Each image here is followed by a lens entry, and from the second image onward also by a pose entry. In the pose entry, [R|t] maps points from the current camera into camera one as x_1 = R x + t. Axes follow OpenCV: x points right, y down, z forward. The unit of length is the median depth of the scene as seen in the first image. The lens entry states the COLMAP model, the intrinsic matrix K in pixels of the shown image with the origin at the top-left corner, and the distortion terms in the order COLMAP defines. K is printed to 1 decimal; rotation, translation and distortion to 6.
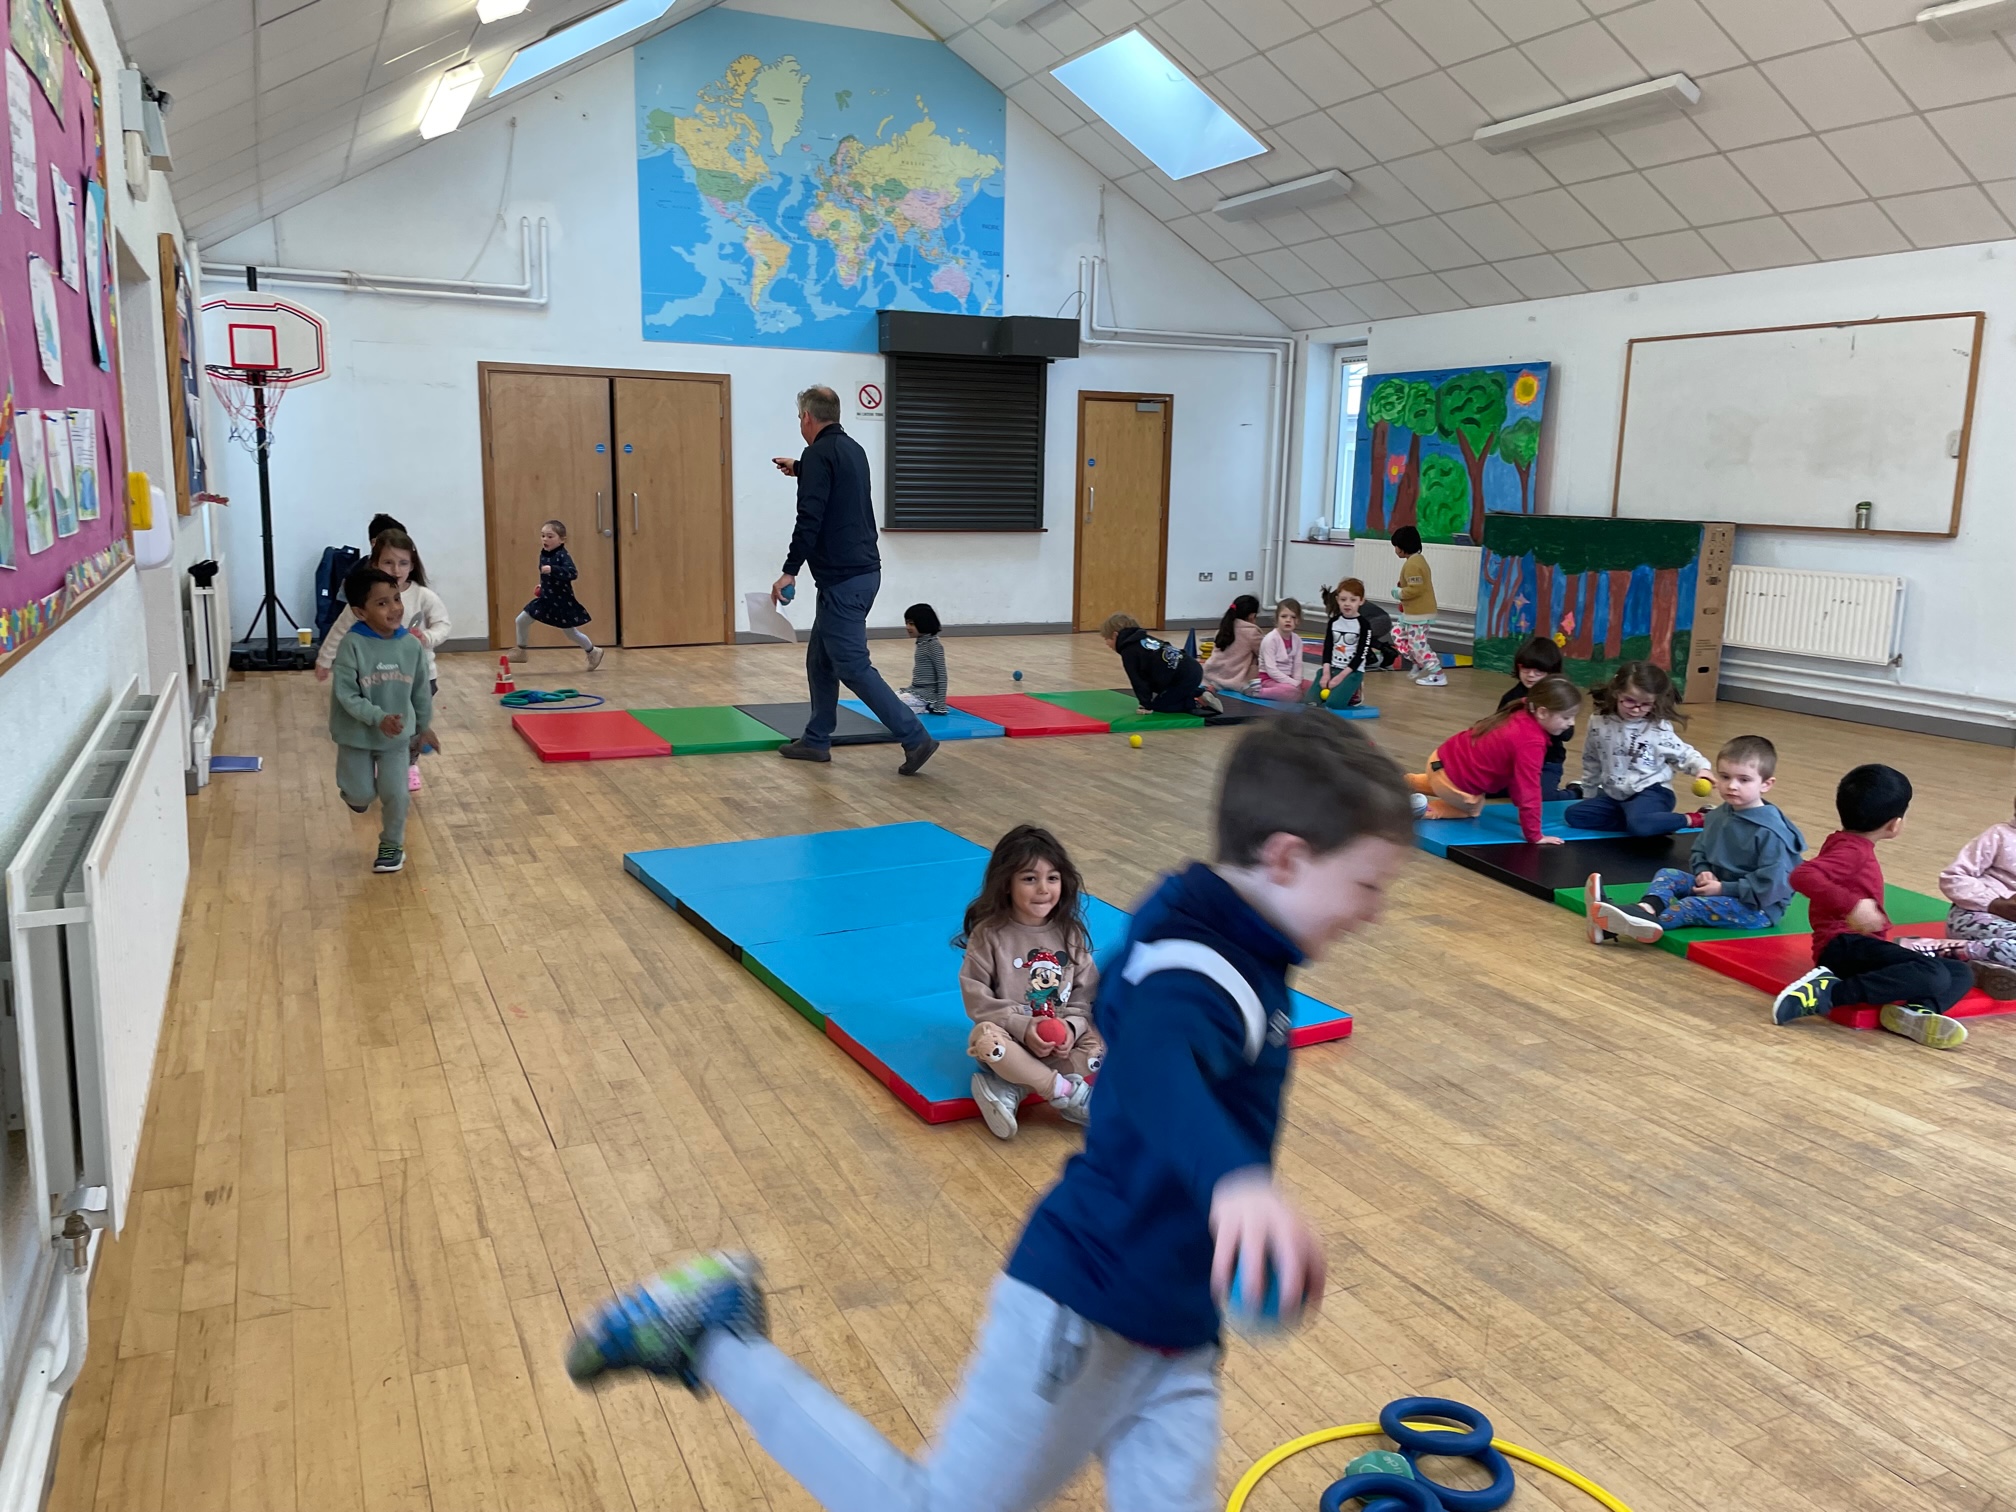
lens RADIAL K [[1562.1, 0, 1010.8], [0, 1562.1, 753.6], [0, 0, 1]] dist [0.086629, -0.124220]
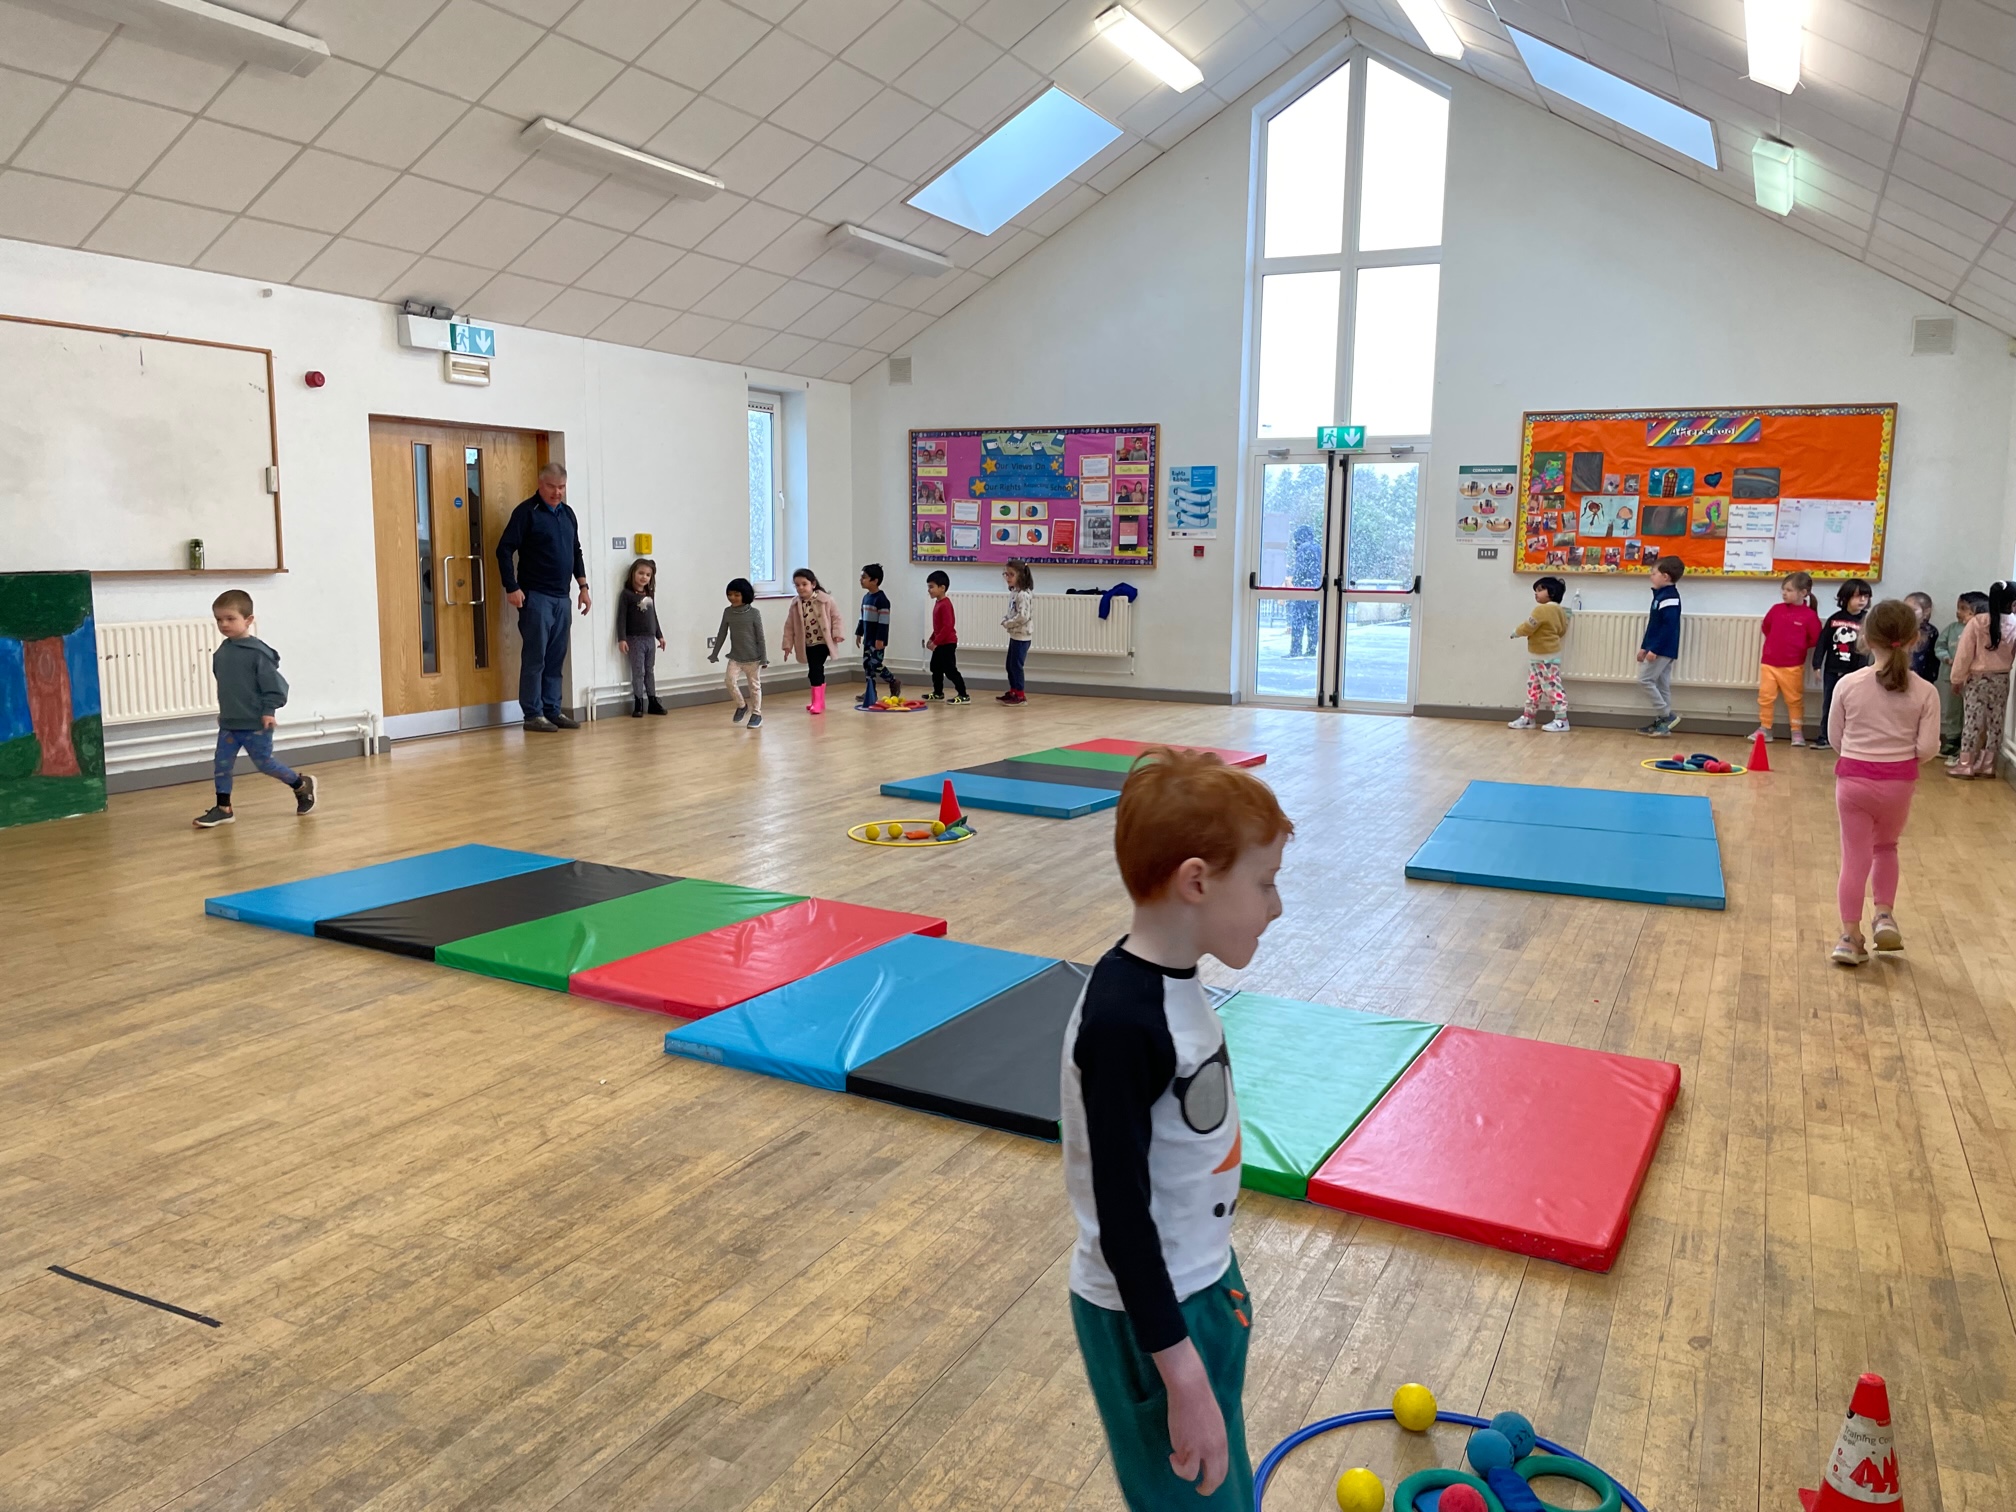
lens RADIAL K [[1562.1, 0, 1007.1], [0, 1562.1, 758.7], [0, 0, 1]] dist [0.086629, -0.124220]
pose [[-0.621802, -0.141736, 0.770242, -0.796391], [0.109428, 0.958117, 0.264647, -0.391396], [-0.775492, 0.248844, -0.580249, 2.059290]]
